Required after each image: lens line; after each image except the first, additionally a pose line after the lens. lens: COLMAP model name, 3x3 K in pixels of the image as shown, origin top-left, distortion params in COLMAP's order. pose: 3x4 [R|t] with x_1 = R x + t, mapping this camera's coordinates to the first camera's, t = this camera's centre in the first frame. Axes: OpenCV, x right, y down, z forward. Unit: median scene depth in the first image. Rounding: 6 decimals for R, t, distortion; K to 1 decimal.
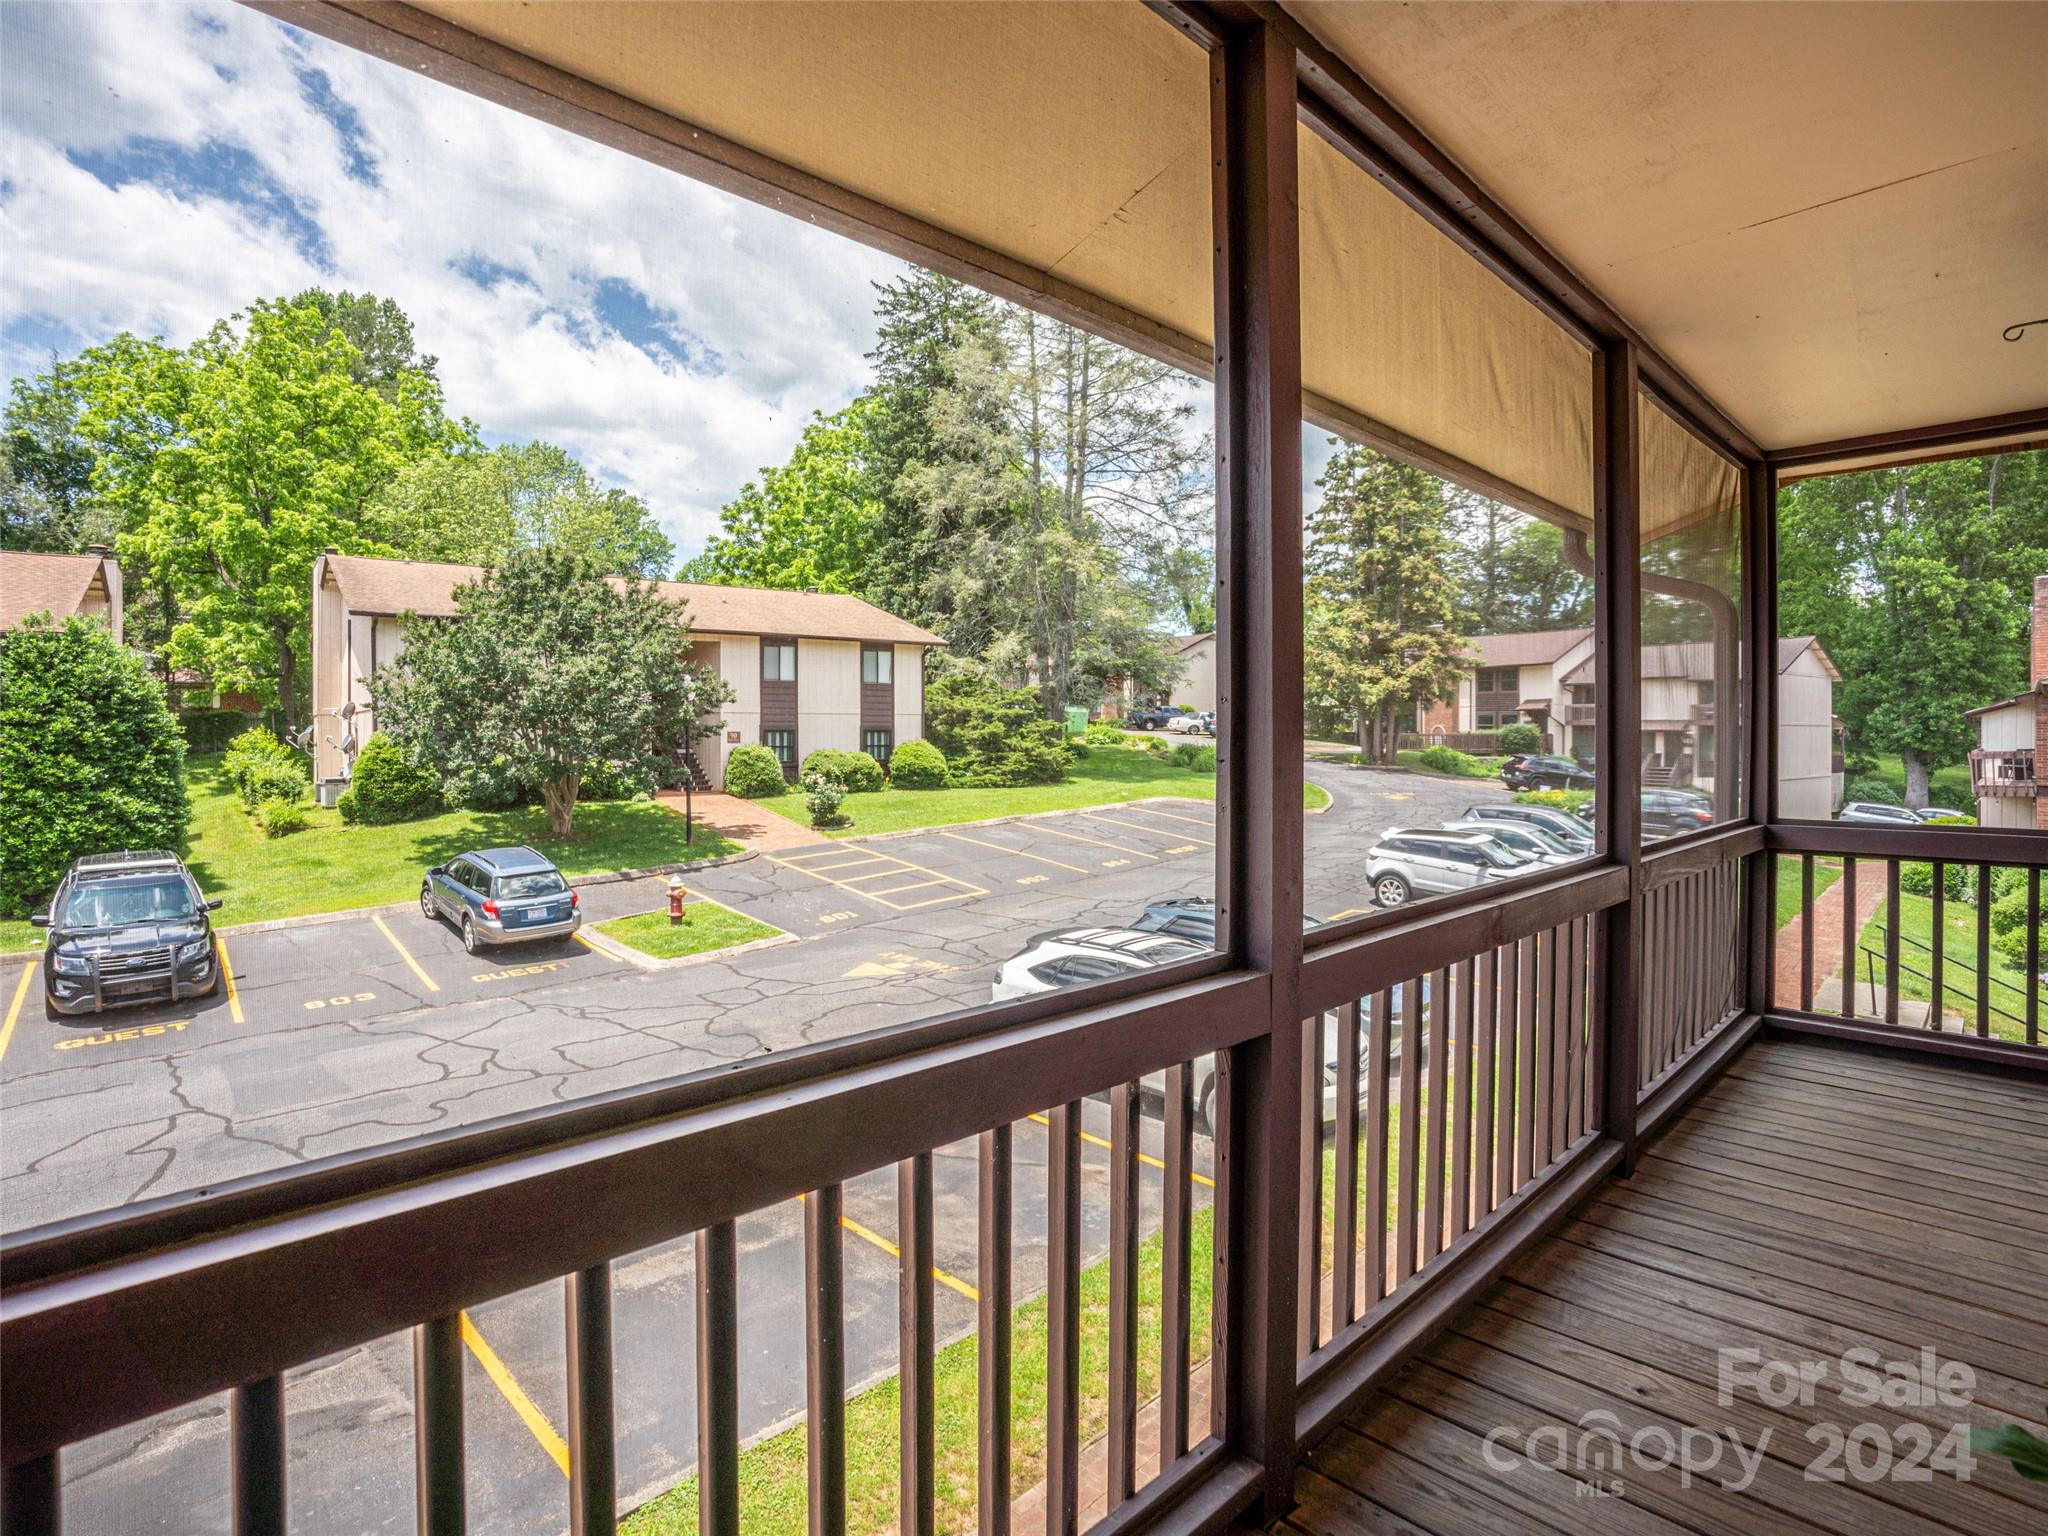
lens RADIAL K [[1088.6, 0, 1020.7], [0, 1088.6, 747.8], [0, 0, 1]] dist [-0.029936, -0.000221]
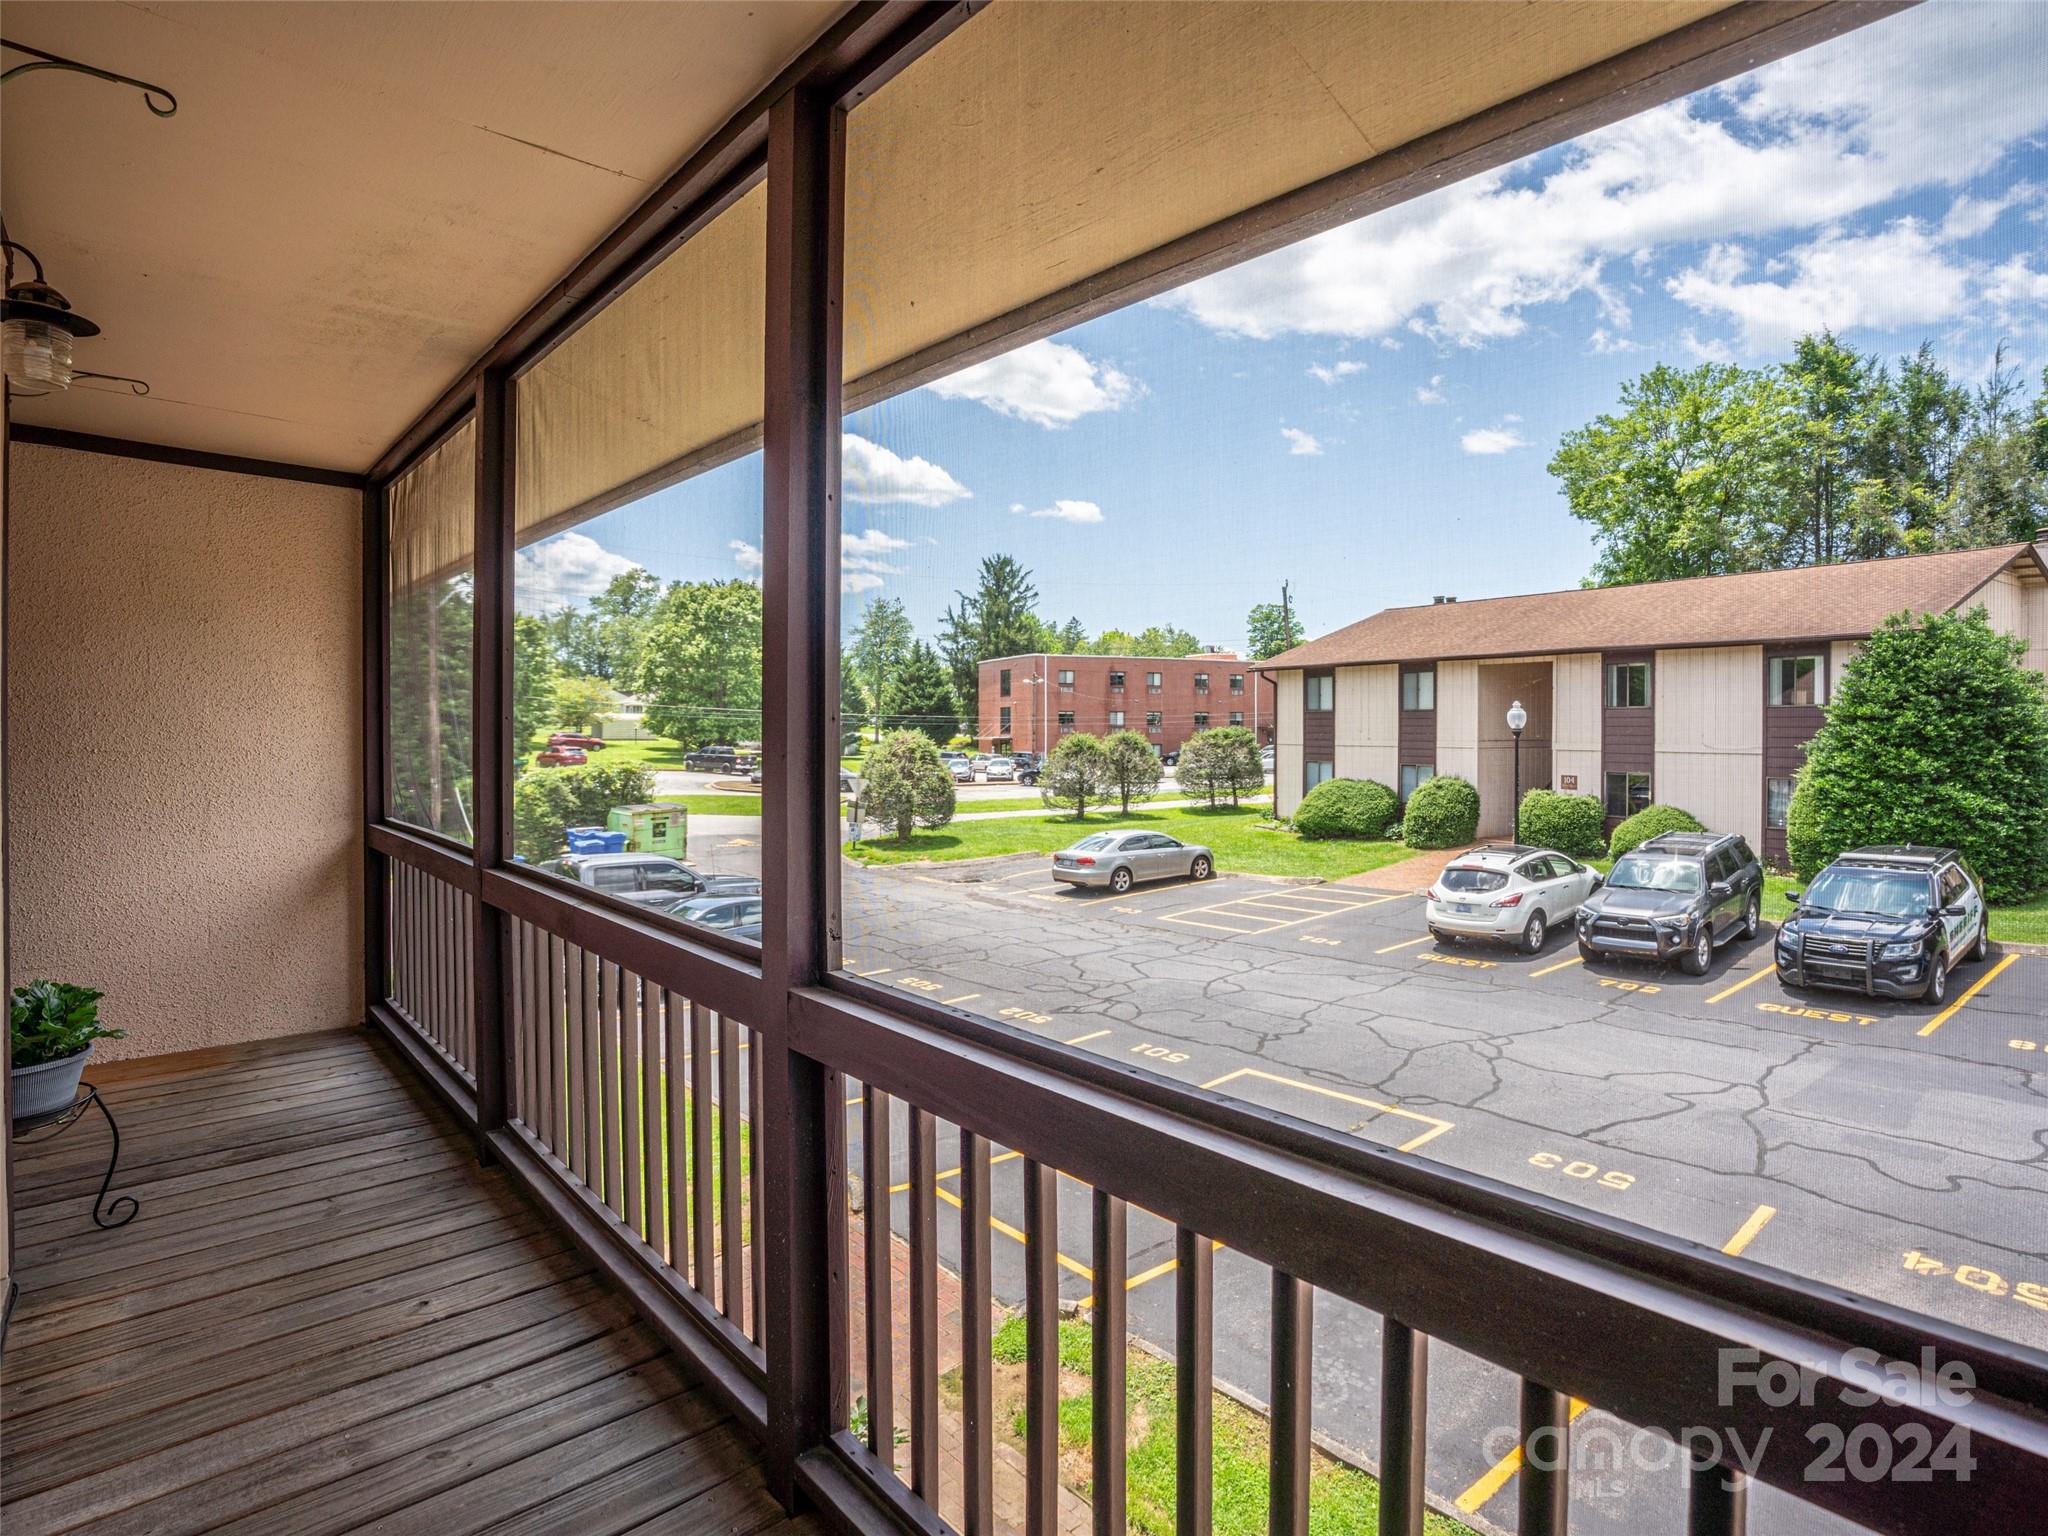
lens RADIAL K [[1088.6, 0, 1020.7], [0, 1088.6, 784.2], [0, 0, 1]] dist [-0.029936, -0.000221]
pose [[-0.071487, 0.059077, -0.995690, 0.168740], [-0.007598, 0.998183, 0.059770, -0.011317], [0.997413, 0.011838, -0.070909, 0.169822]]
